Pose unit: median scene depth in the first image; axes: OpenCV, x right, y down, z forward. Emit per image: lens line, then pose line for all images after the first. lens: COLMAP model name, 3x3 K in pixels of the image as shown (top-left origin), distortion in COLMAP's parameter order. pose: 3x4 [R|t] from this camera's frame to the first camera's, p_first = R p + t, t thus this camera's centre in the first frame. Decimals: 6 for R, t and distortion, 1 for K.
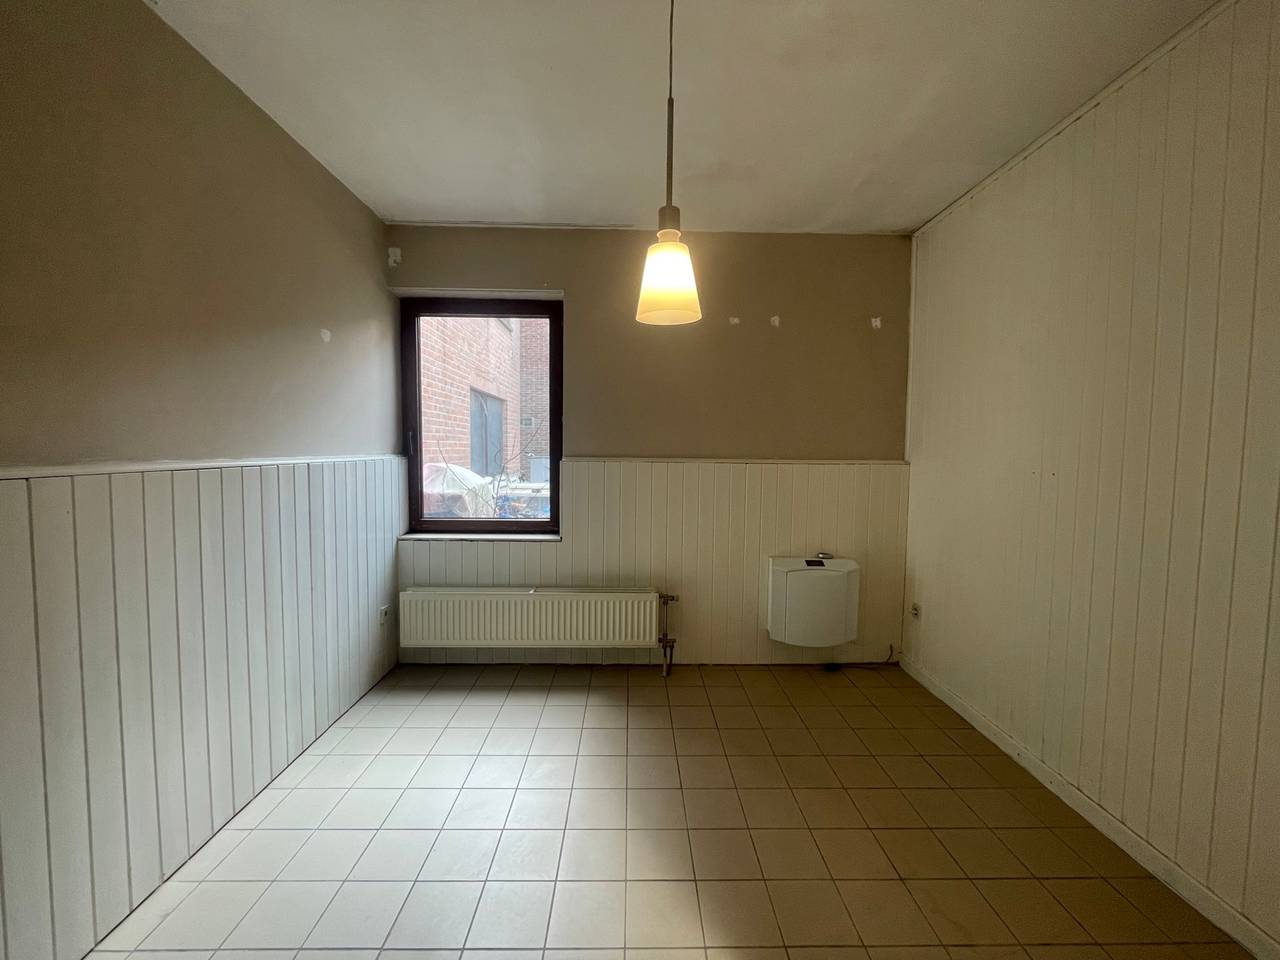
lens RADIAL K [[512.7, 0, 639.9], [0, 512.7, 478.4], [0, 0, 1]] dist [-0.000987, 0.000032]
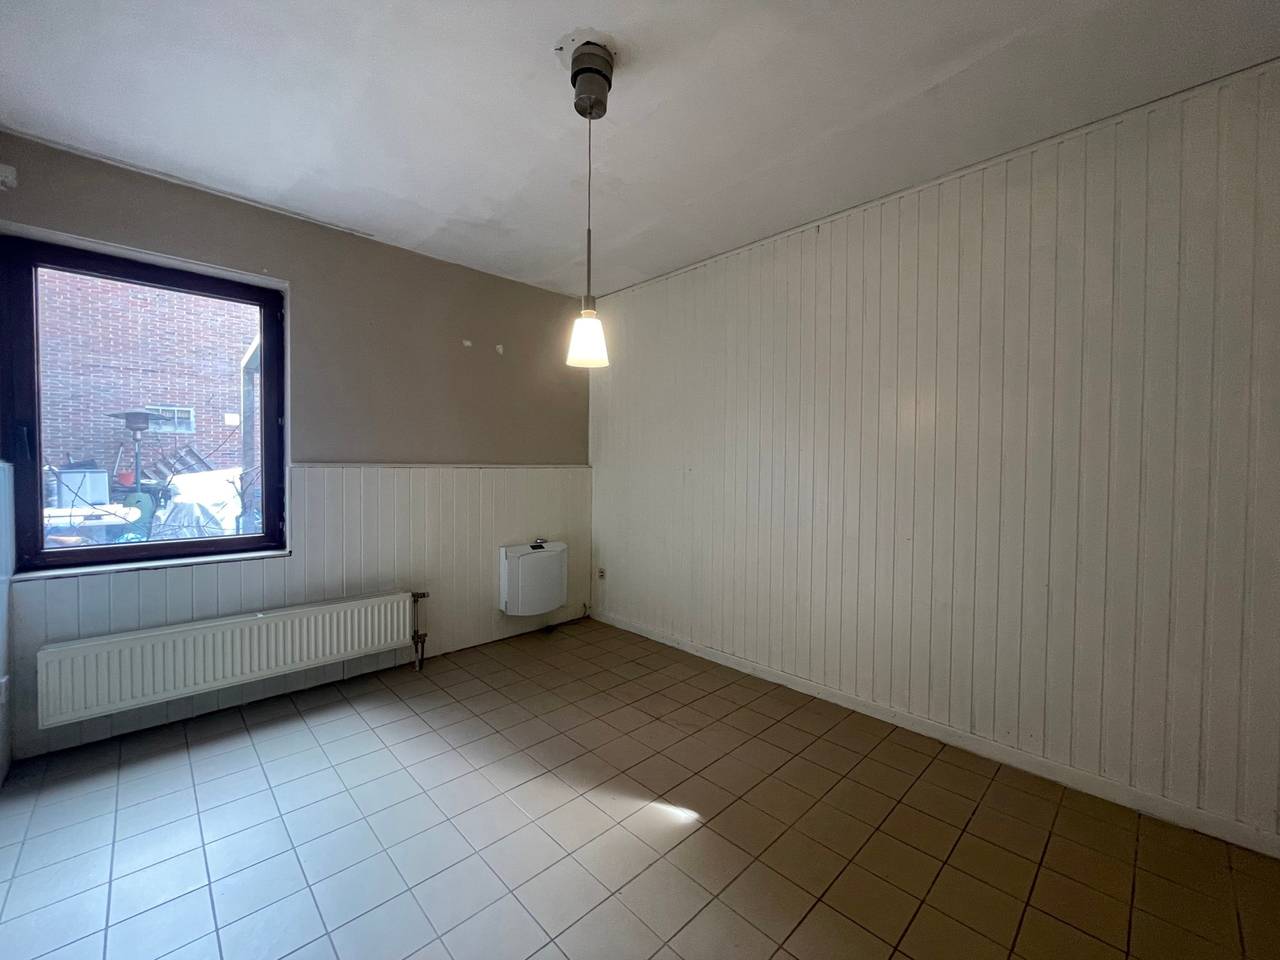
lens RADIAL K [[512.7, 0, 640.6], [0, 512.7, 477.8], [0, 0, 1]] dist [-0.000987, 0.000032]
pose [[0.731769, -0.021124, 0.681225, -0.317160], [0.039278, 0.999165, -0.011210, 0.020117], [-0.680420, 0.034960, 0.731988, -0.090026]]
